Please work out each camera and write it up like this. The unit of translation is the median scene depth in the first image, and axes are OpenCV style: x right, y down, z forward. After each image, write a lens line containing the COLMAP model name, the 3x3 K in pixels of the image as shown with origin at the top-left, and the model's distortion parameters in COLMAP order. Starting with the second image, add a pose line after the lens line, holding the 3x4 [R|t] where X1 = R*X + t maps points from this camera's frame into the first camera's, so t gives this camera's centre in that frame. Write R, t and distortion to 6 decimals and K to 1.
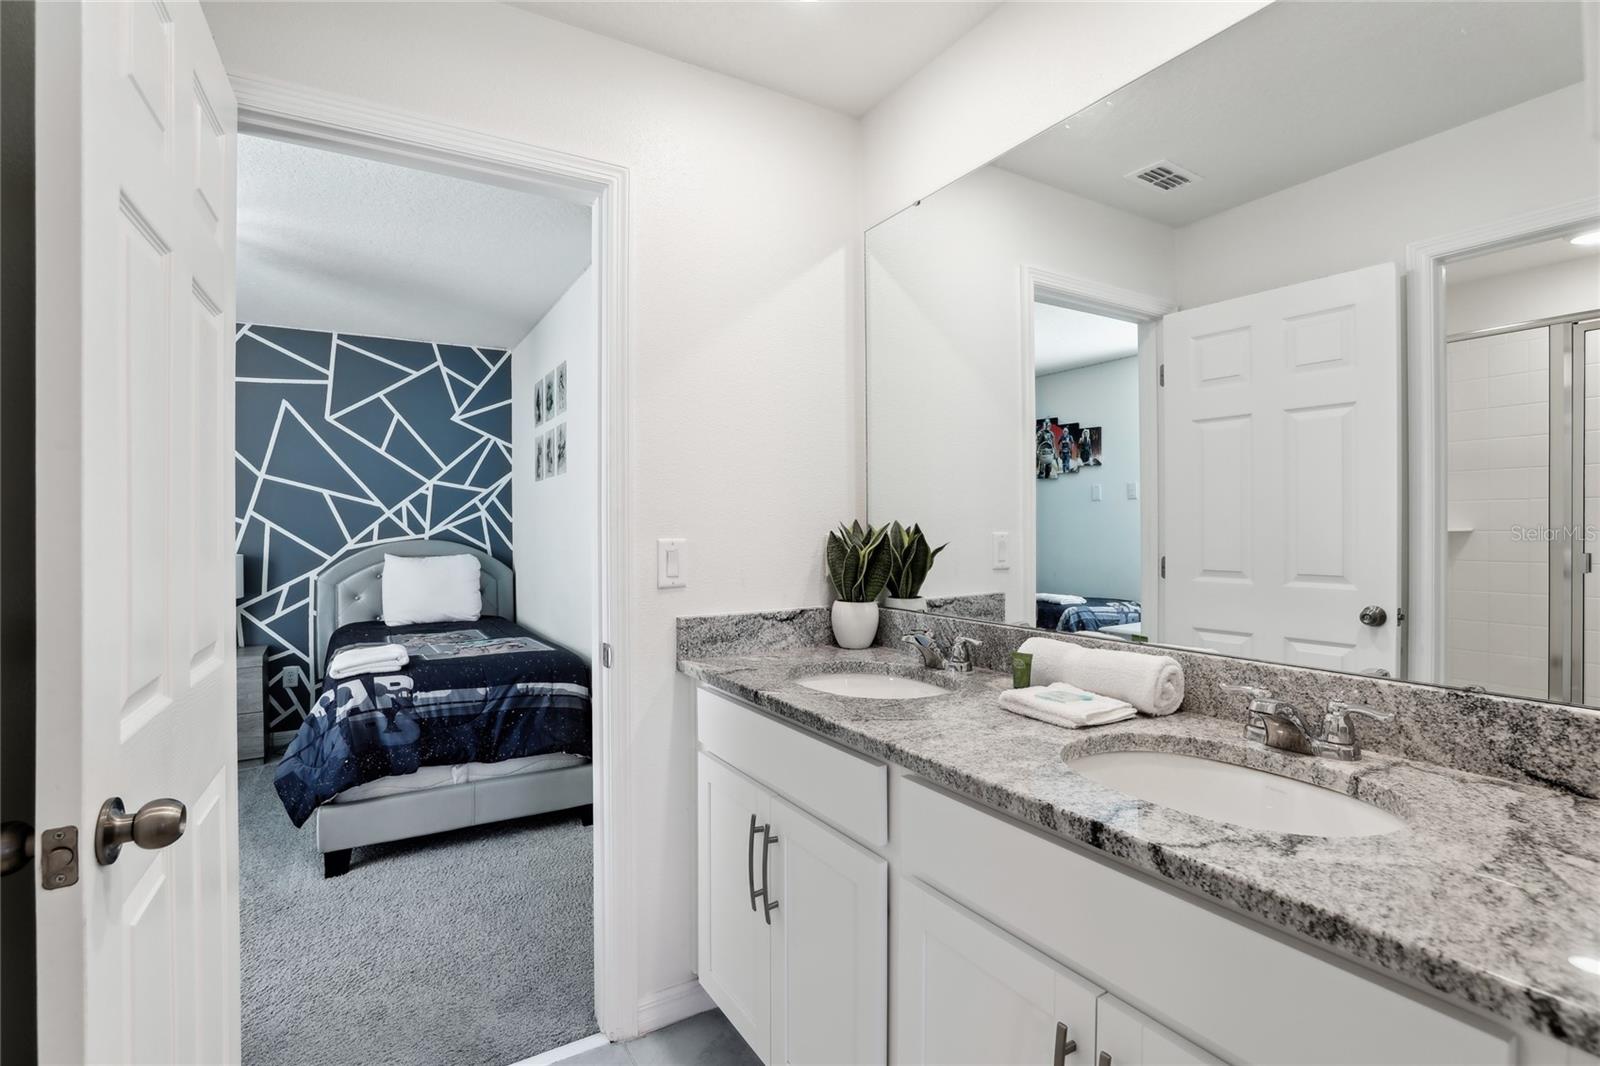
lens RADIAL K [[744.8, 0, 794.6], [0, 744.8, 525.4], [0, 0, 1]] dist [-0.034529, 0.004430]
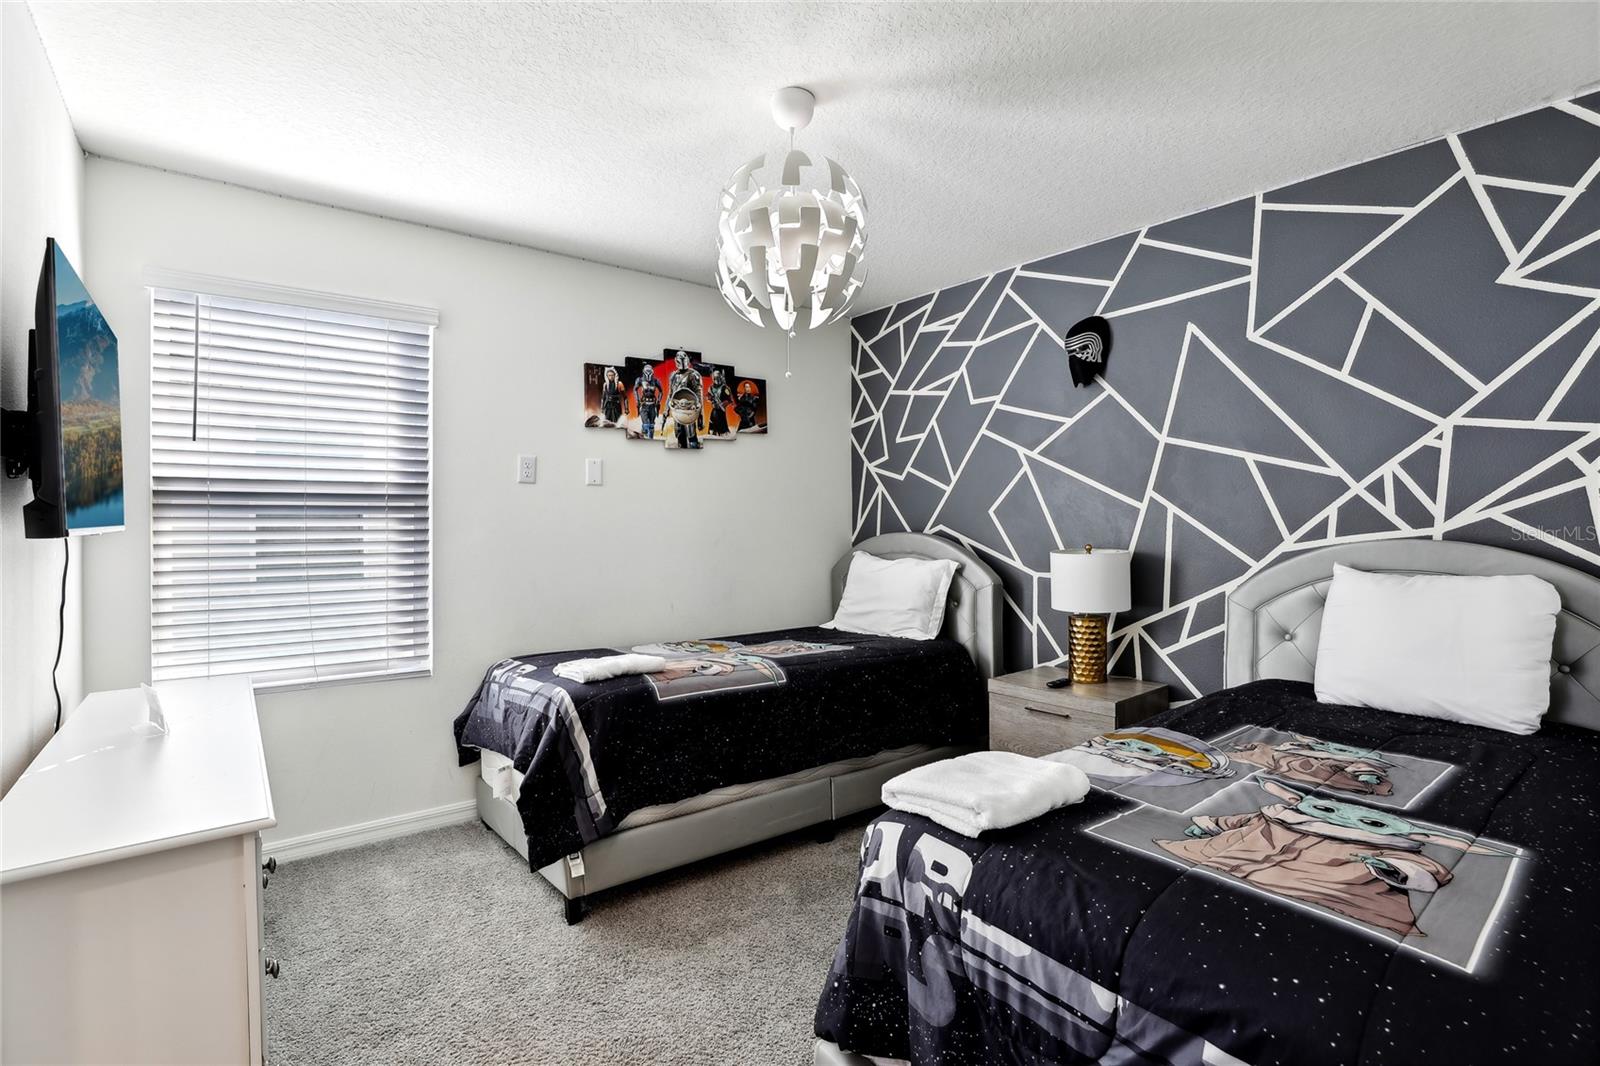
lens RADIAL K [[744.8, 0, 775.8], [0, 744.8, 513.7], [0, 0, 1]] dist [-0.034529, 0.004430]
pose [[0.113798, 0.001584, -0.993503, -0.070065], [0.000416, 0.999999, 0.001642, 0.001216], [0.993504, -0.000600, 0.113797, 0.521799]]
